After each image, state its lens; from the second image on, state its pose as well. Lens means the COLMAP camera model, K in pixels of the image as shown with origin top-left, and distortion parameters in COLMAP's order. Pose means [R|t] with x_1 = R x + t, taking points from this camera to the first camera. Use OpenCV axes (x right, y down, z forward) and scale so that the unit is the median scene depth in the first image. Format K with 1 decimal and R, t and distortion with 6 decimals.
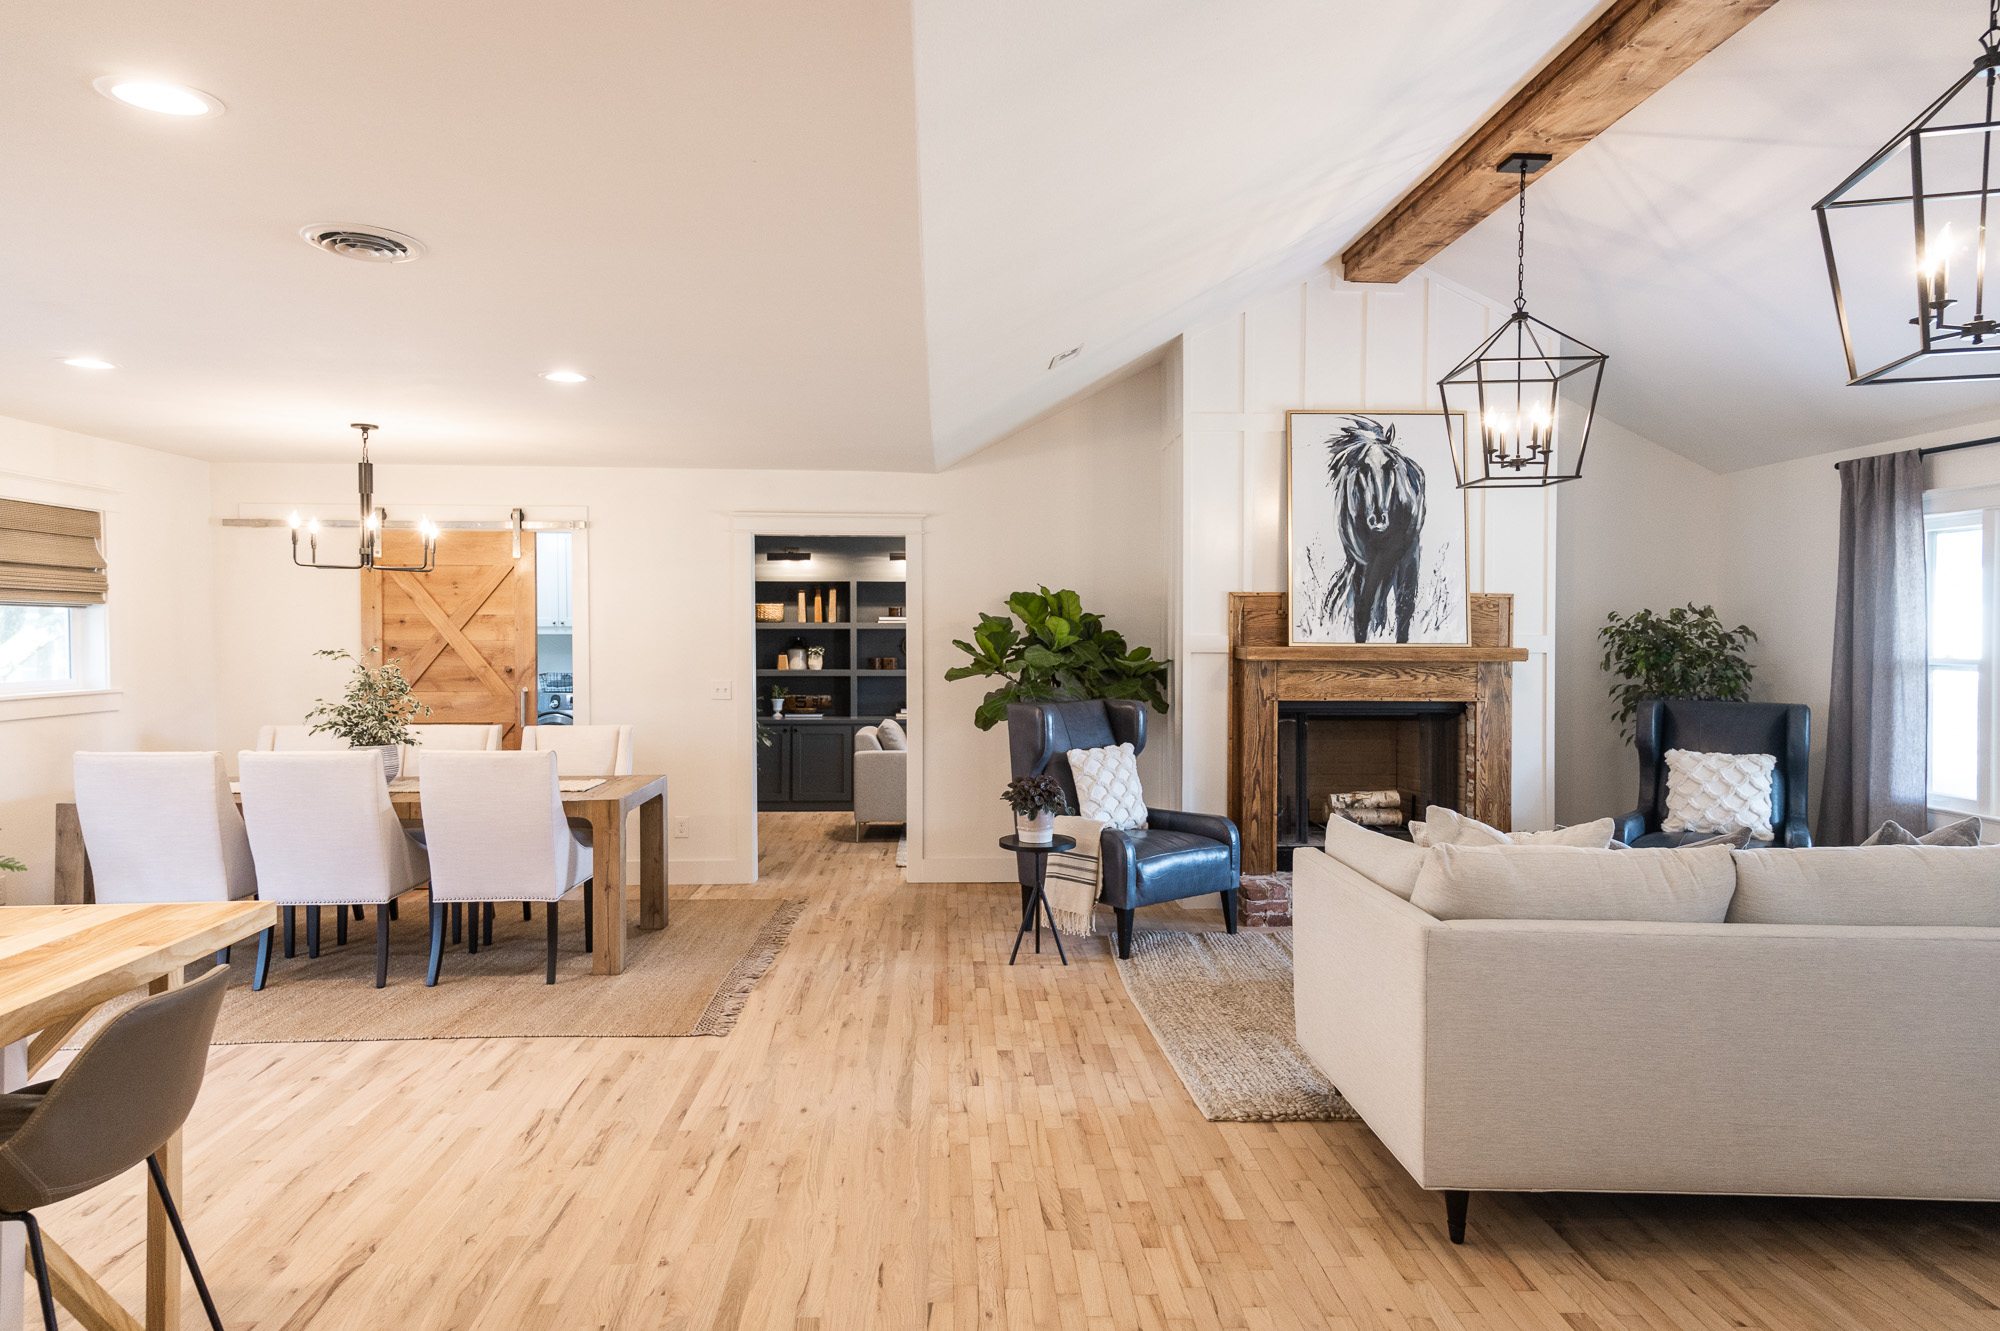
lens RADIAL K [[1303.0, 0, 991.9], [0, 1303.0, 661.7], [0, 0, 1]] dist [0.062288, 0.000414]
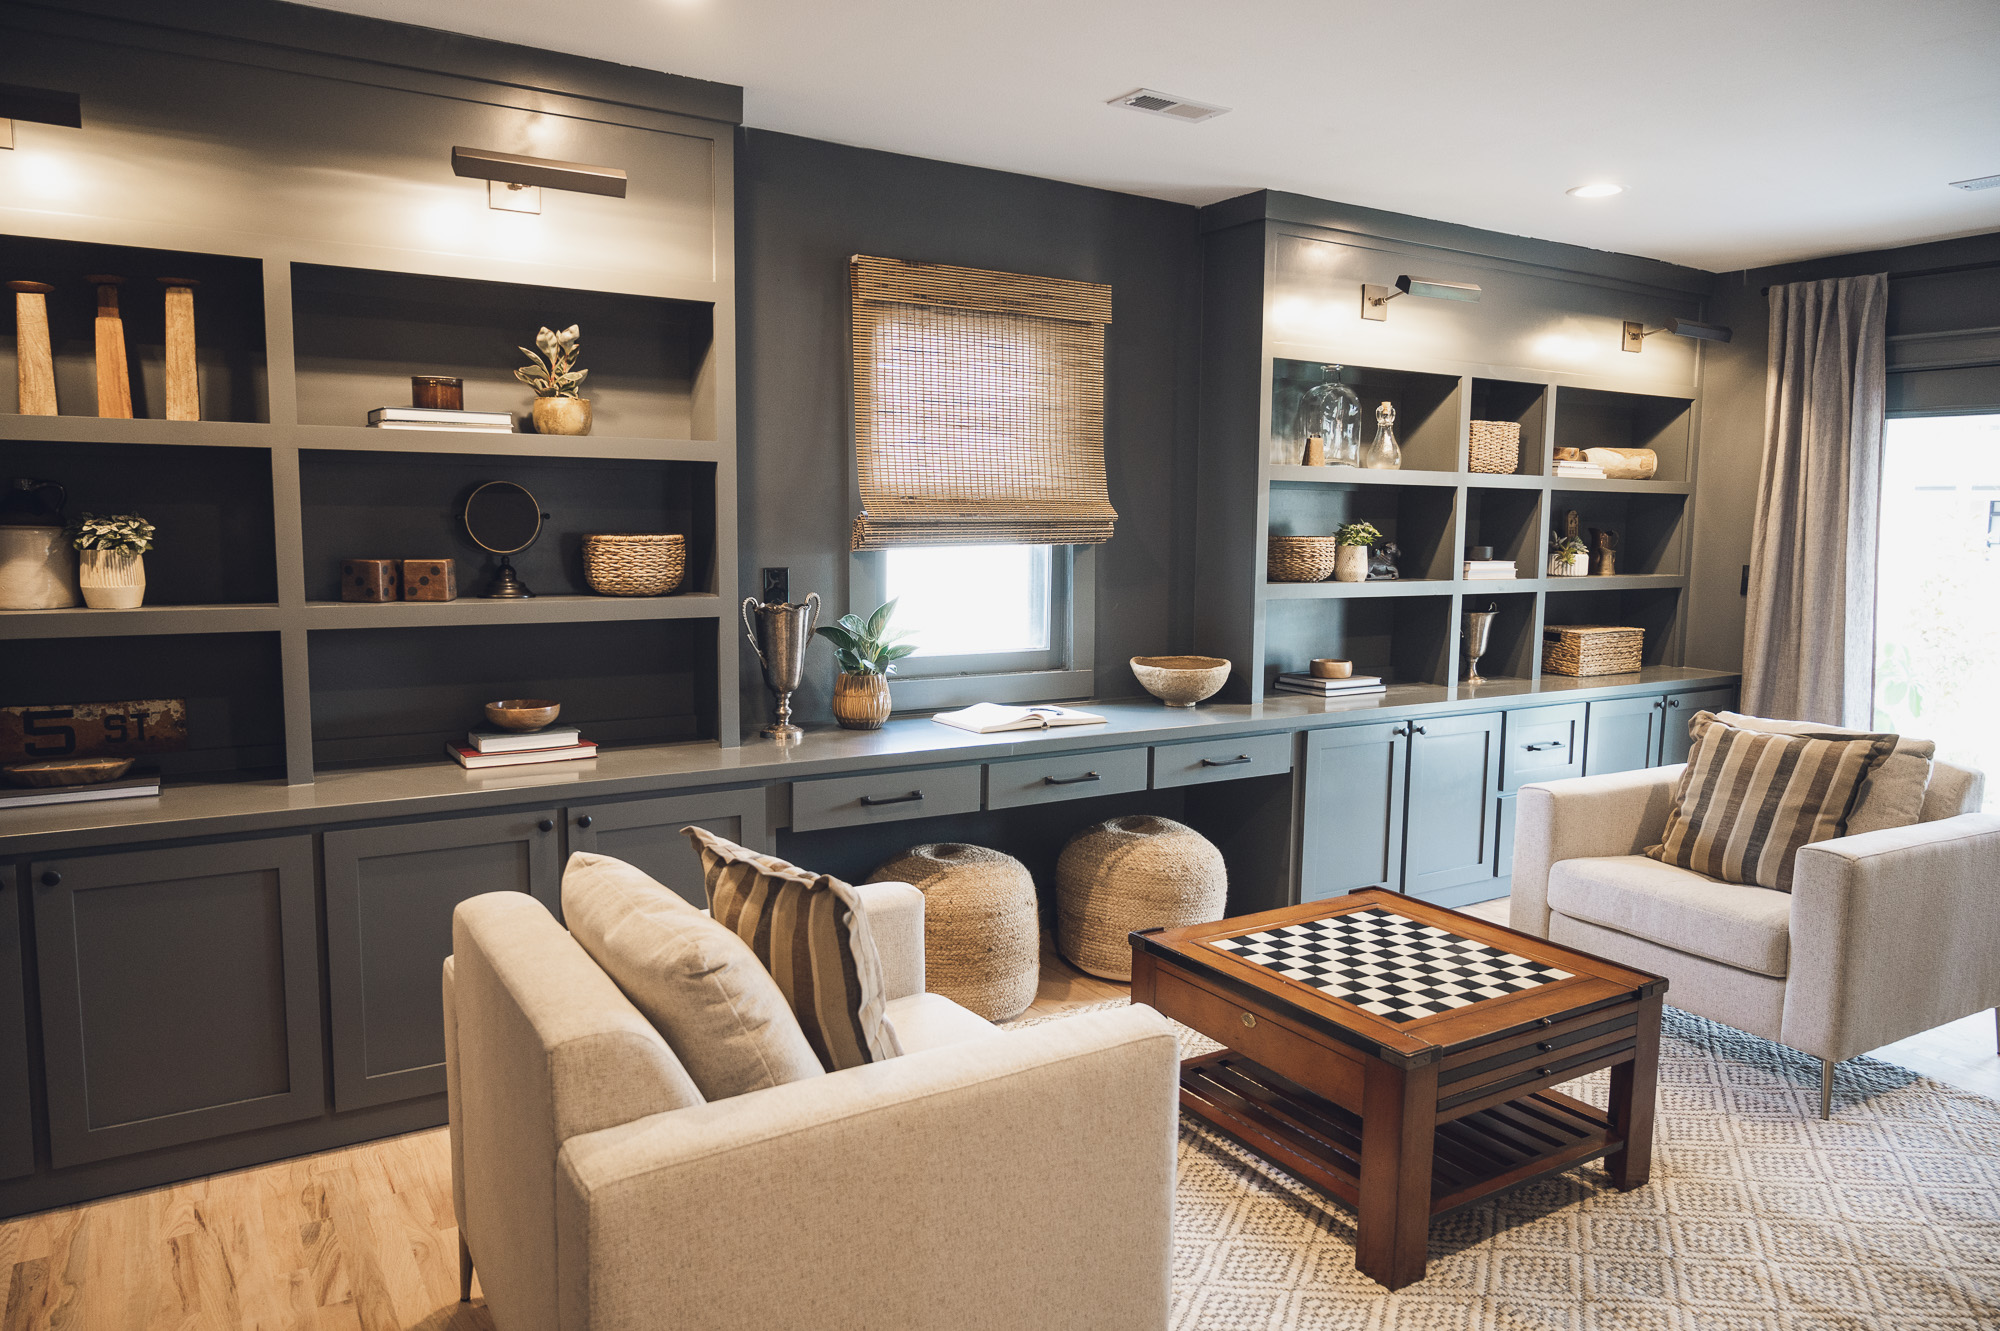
lens RADIAL K [[1328.0, 0, 987.8], [0, 1328.0, 663.5], [0, 0, 1]] dist [-0.008811, -0.000415]
pose [[0.867542, -0.046510, 0.495184, -0.186995], [0.000239, 0.995657, 0.093099, -0.011502], [-0.497363, -0.080649, 0.863786, 1.116535]]
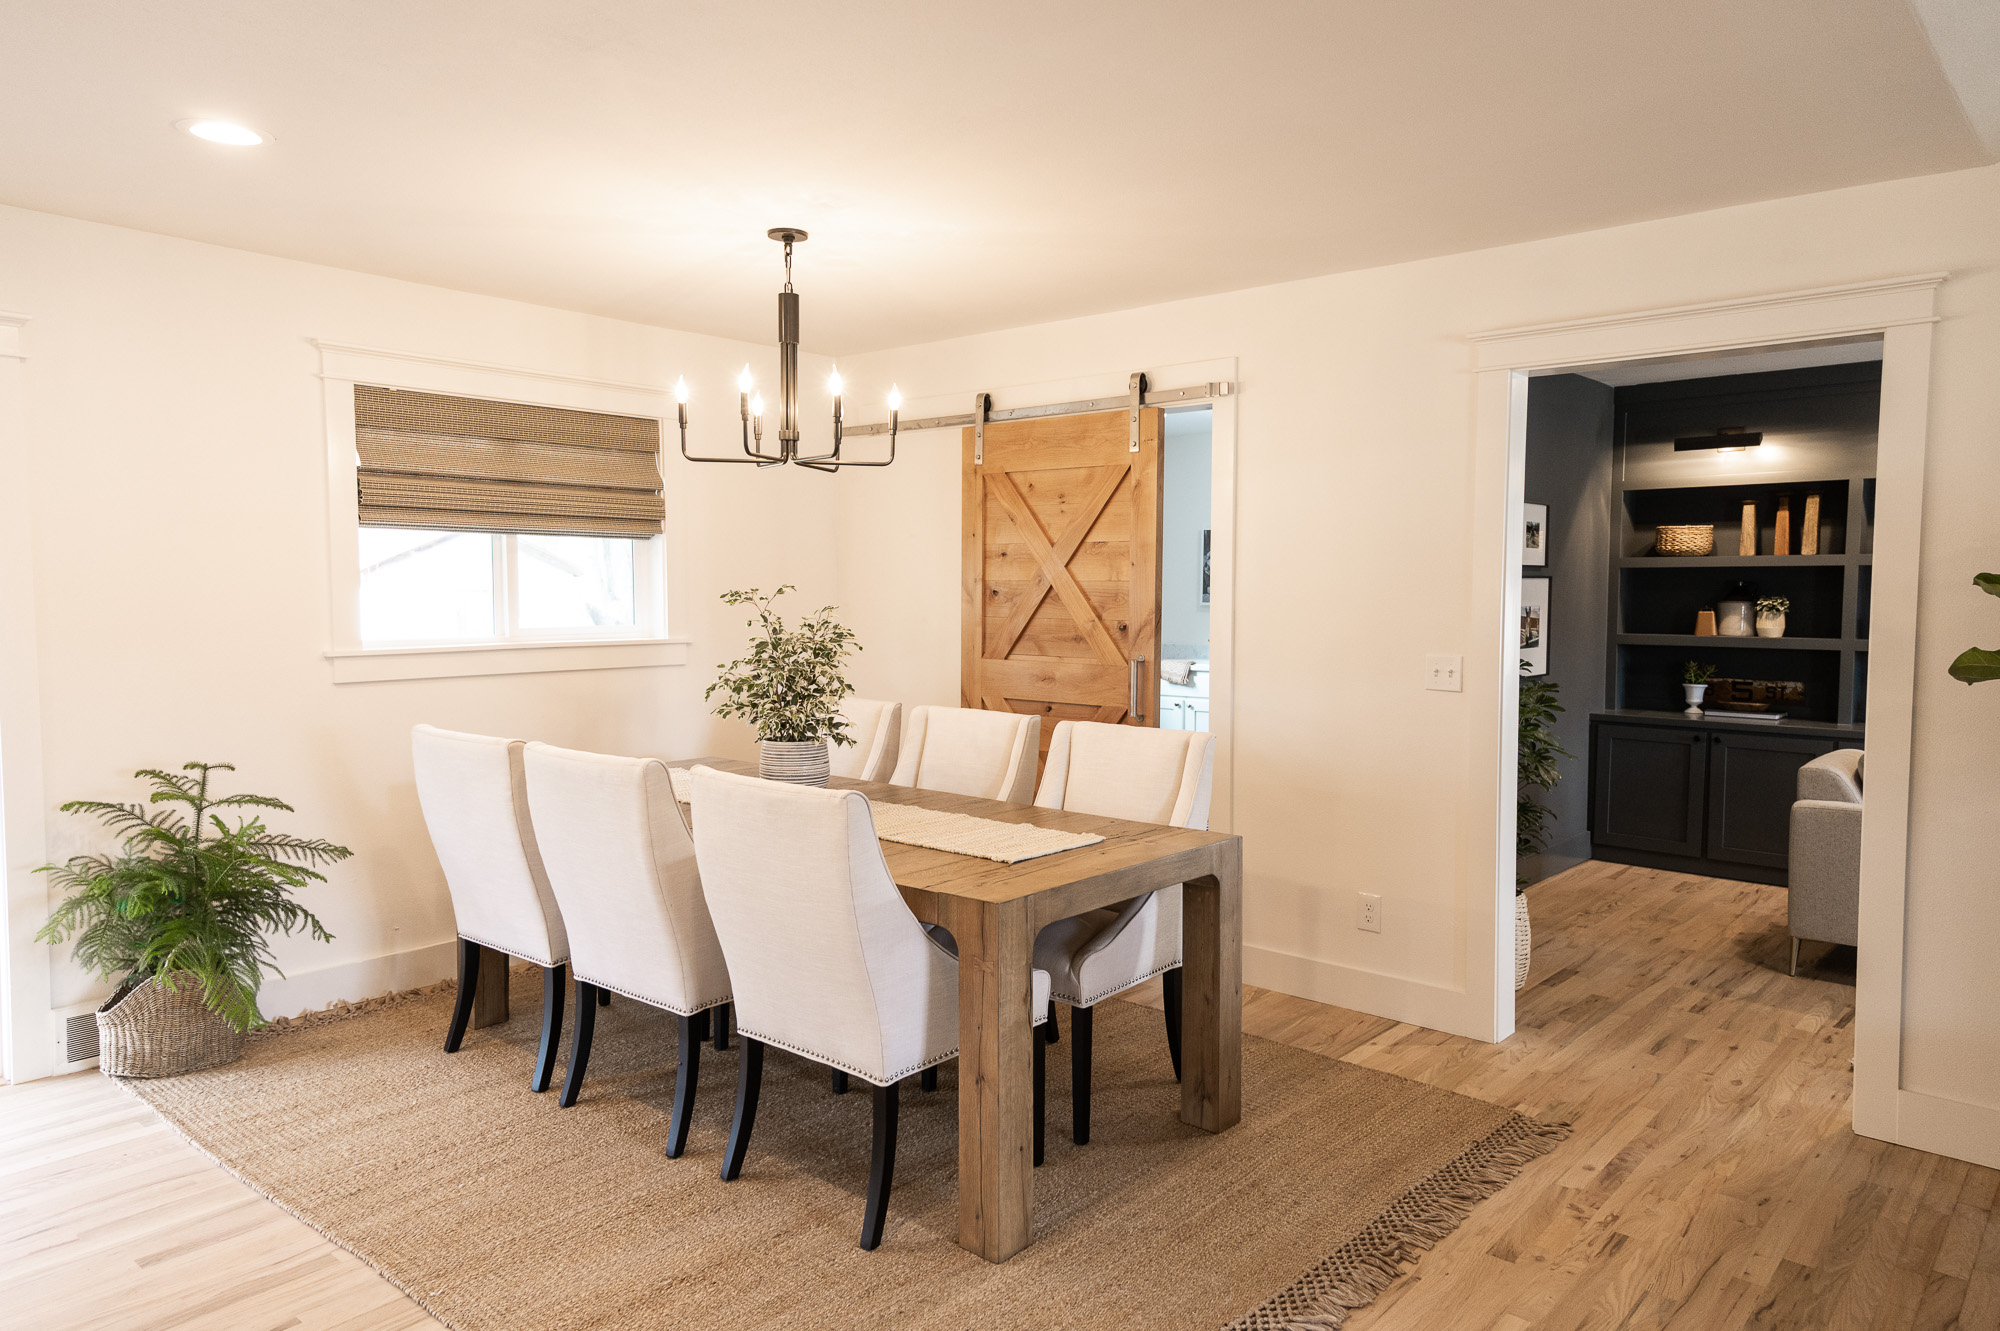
lens RADIAL K [[1305.5, 0, 996.1], [0, 1305.5, 666.9], [0, 0, 1]] dist [0.063364, -0.000600]
pose [[0.729274, 0.044954, -0.682744, 0.030826], [-0.018459, 0.998769, 0.046046, -0.002713], [0.683973, -0.020977, 0.729205, 0.534772]]
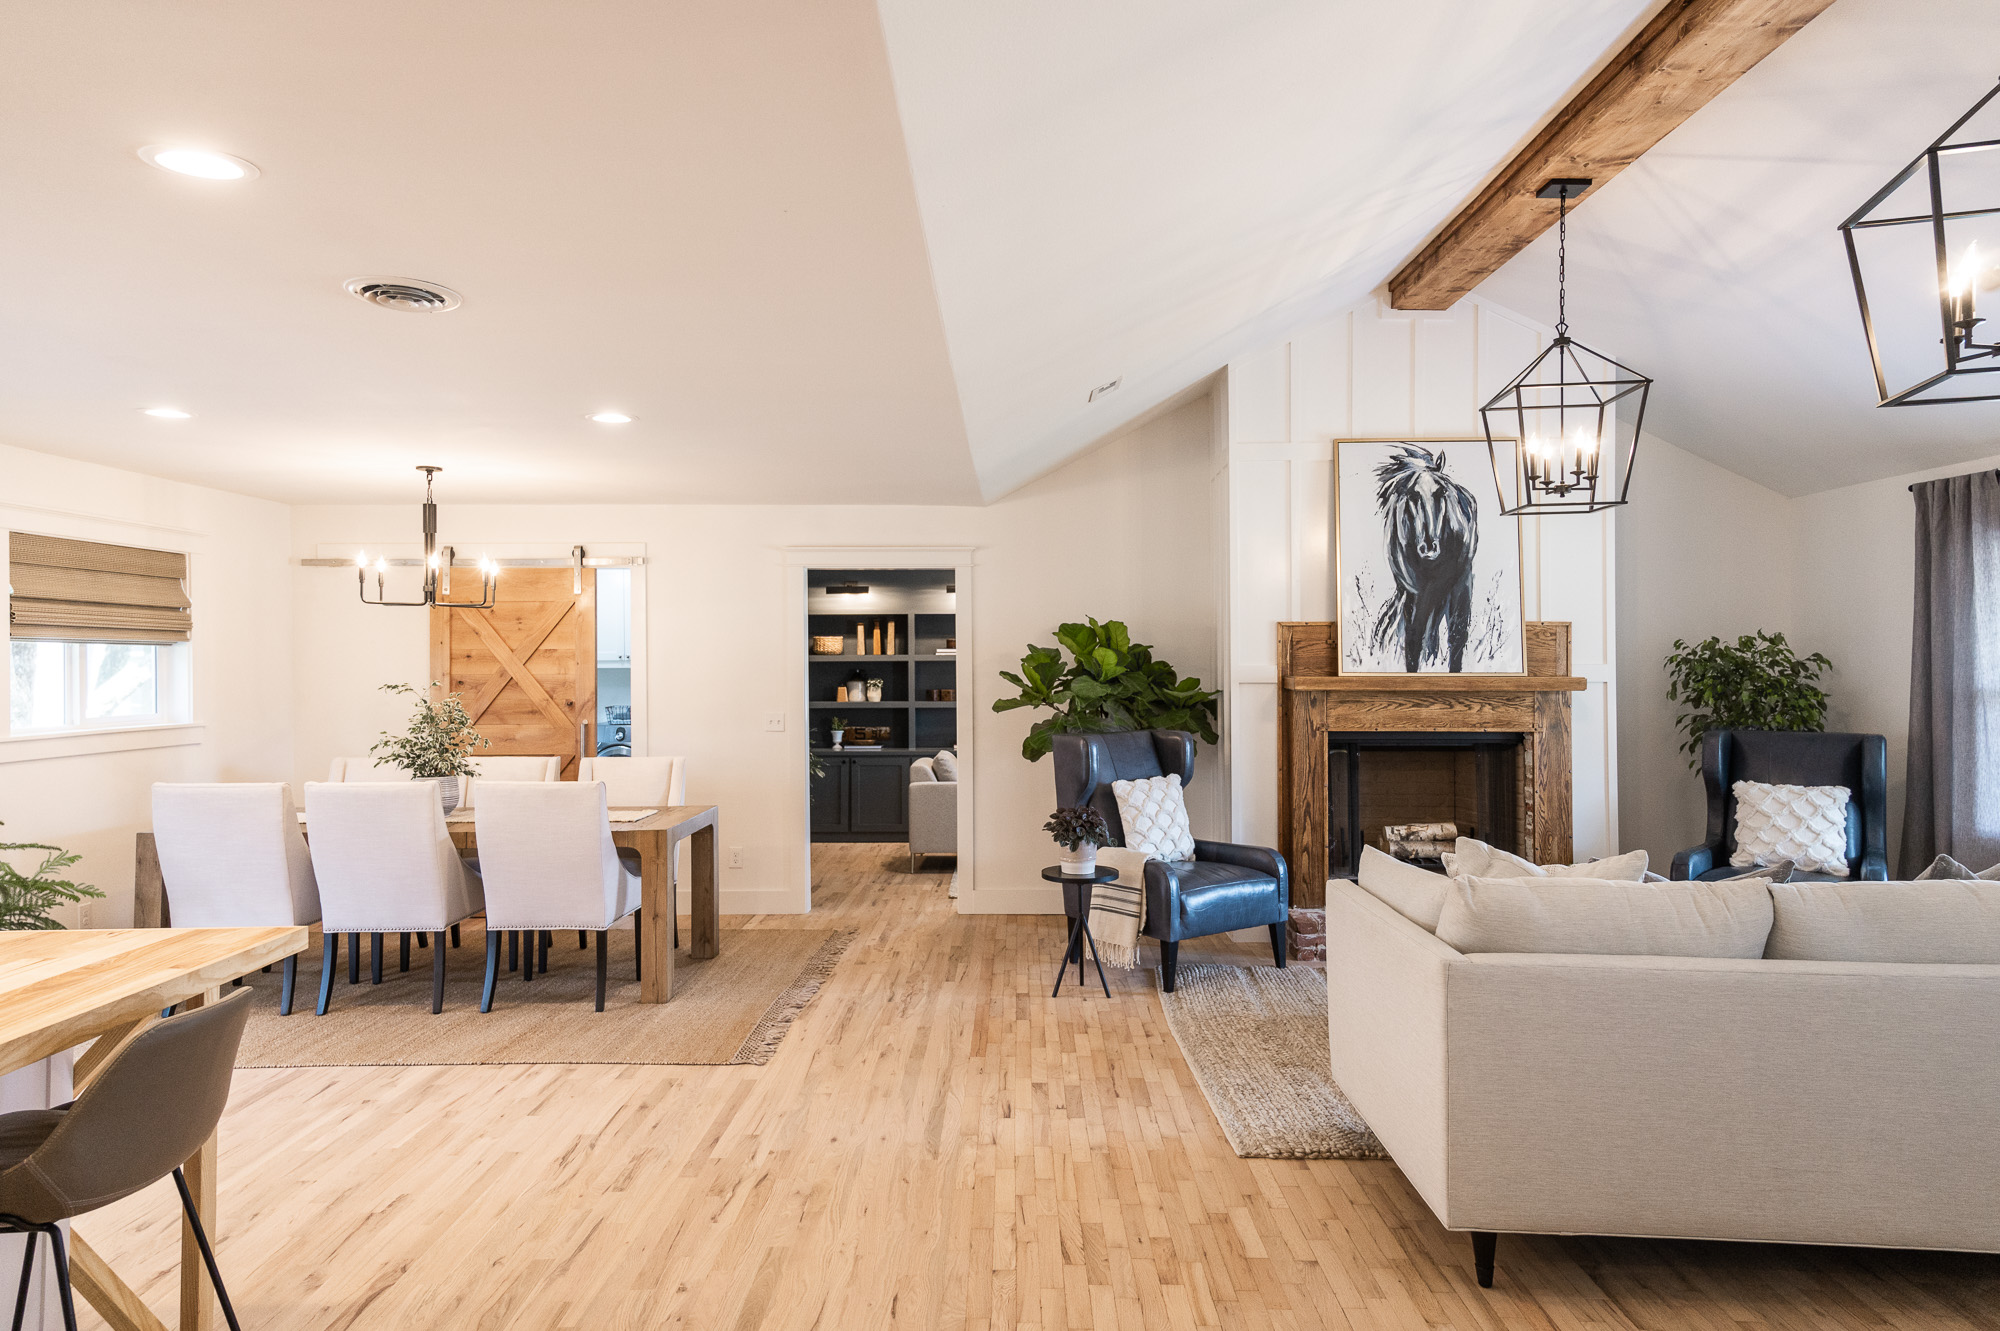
lens RADIAL K [[1303.3, 0, 995.3], [0, 1303.3, 660.7], [0, 0, 1]] dist [0.064495, -0.001745]
pose [[0.998480, -0.005292, -0.054867, 0.022044], [0.003913, 0.999674, -0.025221, 0.000474], [0.054982, 0.024968, 0.998175, -0.004101]]
